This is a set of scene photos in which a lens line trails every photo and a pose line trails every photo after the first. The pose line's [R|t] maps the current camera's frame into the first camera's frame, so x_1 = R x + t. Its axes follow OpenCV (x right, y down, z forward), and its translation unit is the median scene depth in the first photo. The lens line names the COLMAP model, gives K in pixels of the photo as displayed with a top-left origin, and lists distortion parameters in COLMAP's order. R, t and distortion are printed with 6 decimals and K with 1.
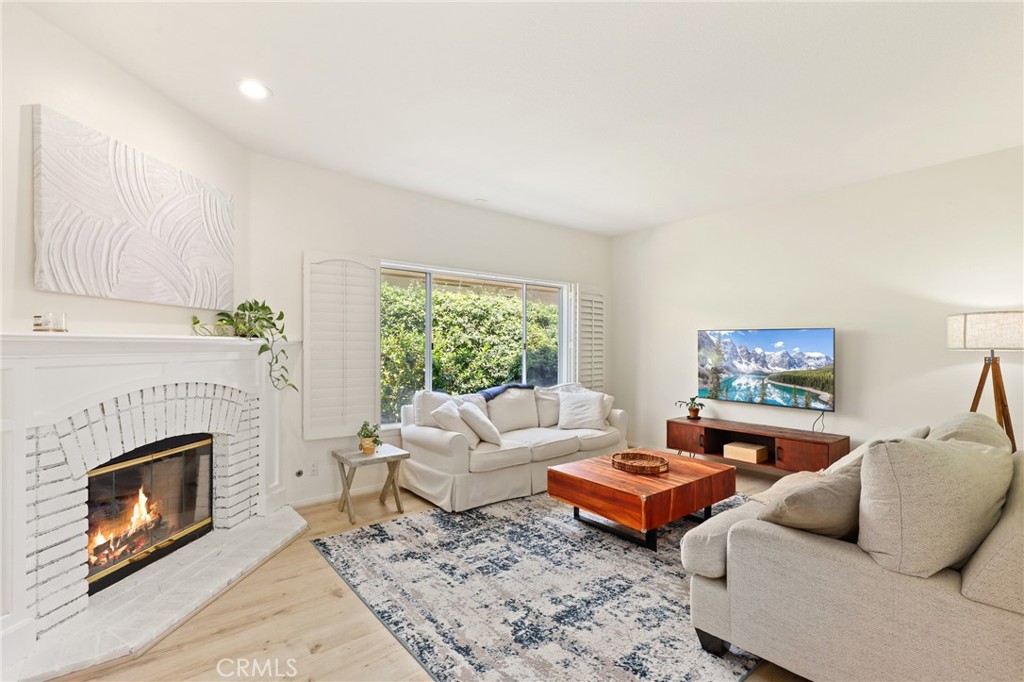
lens RADIAL K [[460.1, 0, 516.9], [0, 460.1, 349.8], [0, 0, 1]] dist [-0.000608, -0.000259]
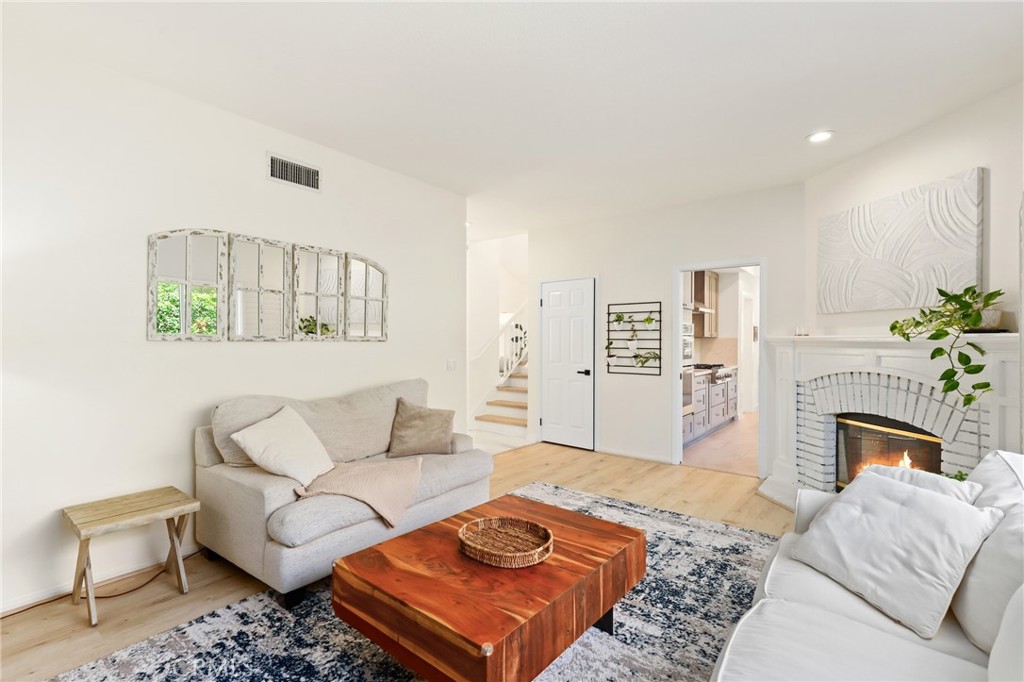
lens RADIAL K [[468.5, 0, 520.6], [0, 468.5, 345.5], [0, 0, 1]] dist [-0.003368, -0.000294]
pose [[-0.974558, -0.002554, -0.224121, 0.412366], [-0.006604, 0.999828, 0.017322, -0.014766], [0.224038, 0.018361, -0.974407, 1.707328]]
